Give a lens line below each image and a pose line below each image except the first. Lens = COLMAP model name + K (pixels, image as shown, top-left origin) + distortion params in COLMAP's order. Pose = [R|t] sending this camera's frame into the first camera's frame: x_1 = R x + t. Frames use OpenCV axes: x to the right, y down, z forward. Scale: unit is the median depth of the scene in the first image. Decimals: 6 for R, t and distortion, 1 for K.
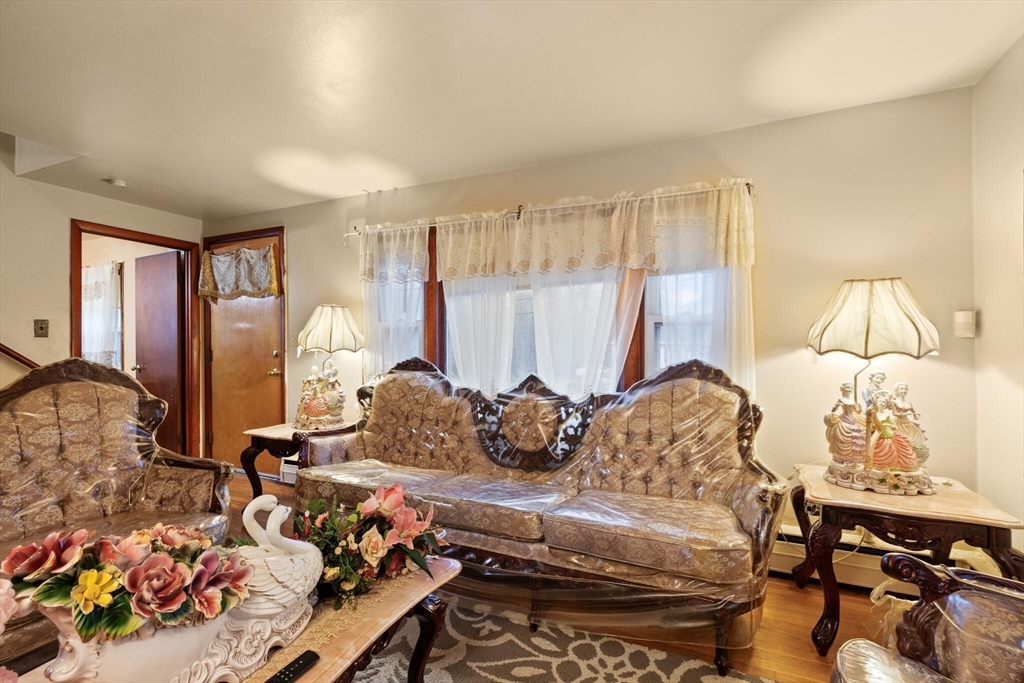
lens RADIAL K [[454.0, 0, 513.6], [0, 454.0, 347.1], [0, 0, 1]] dist [0.002127, 0.000007]
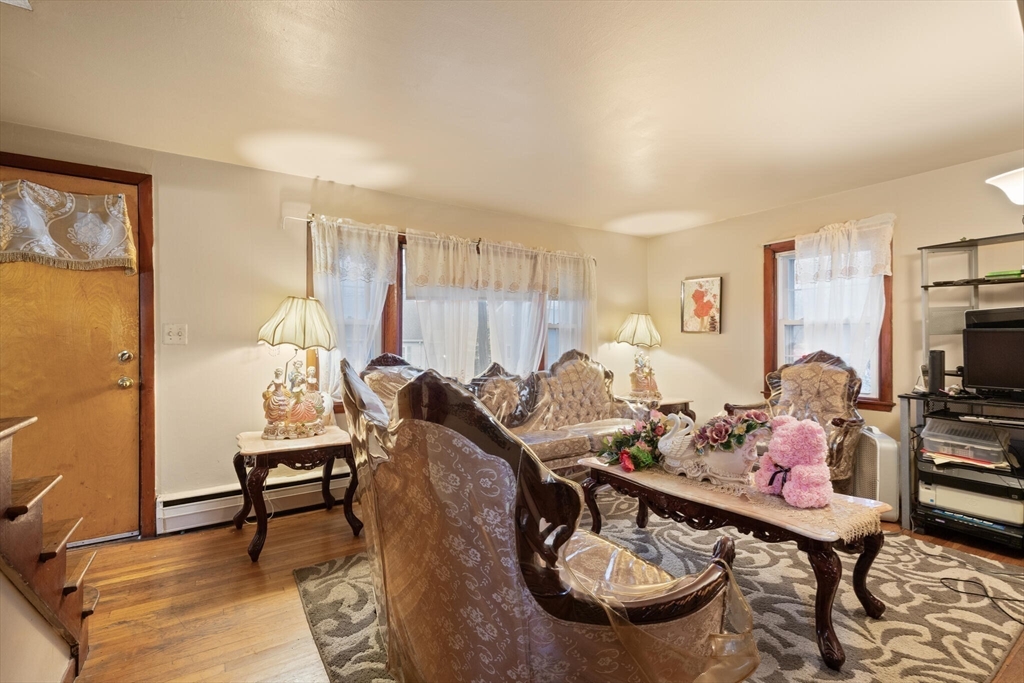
lens RADIAL K [[462.6, 0, 515.9], [0, 462.6, 338.4], [0, 0, 1]] dist [-0.000590, -0.000398]
pose [[0.529914, -0.000569, 0.848051, -1.051001], [0.002692, 0.999996, -0.001011, -0.012089], [-0.848047, 0.002818, 0.529913, 0.174879]]
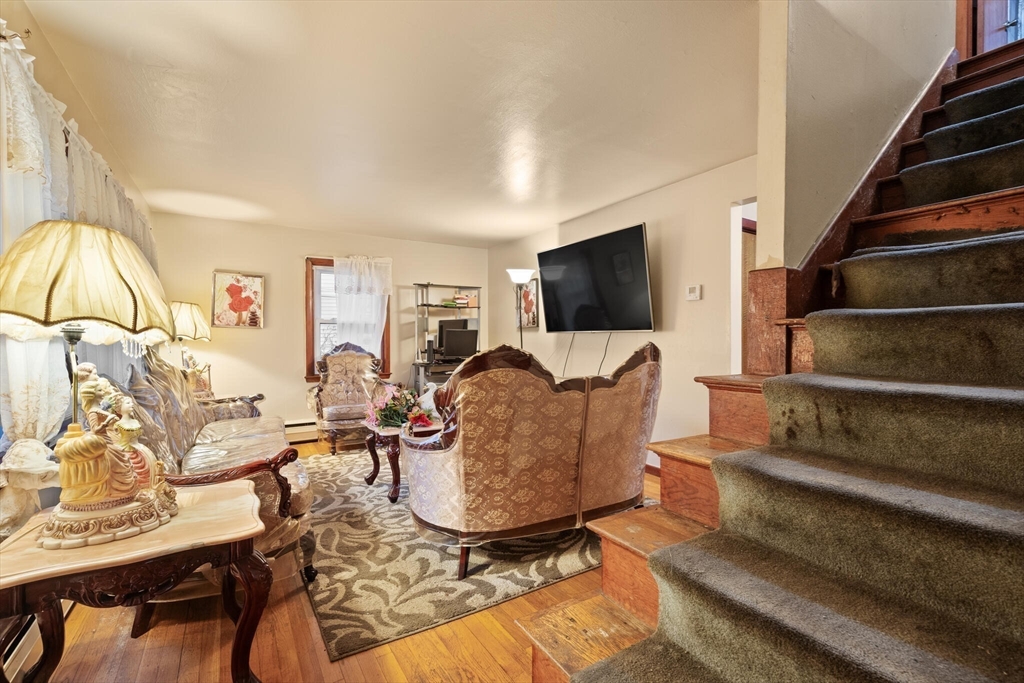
lens RADIAL K [[462.4, 0, 515.1], [0, 462.4, 345.4], [0, 0, 1]] dist [0.004520, -0.000093]
pose [[-0.834773, -0.010296, 0.550498, -1.057534], [-0.001523, 0.999864, 0.016392, 0.003613], [-0.550592, 0.012845, -0.834675, 1.259968]]
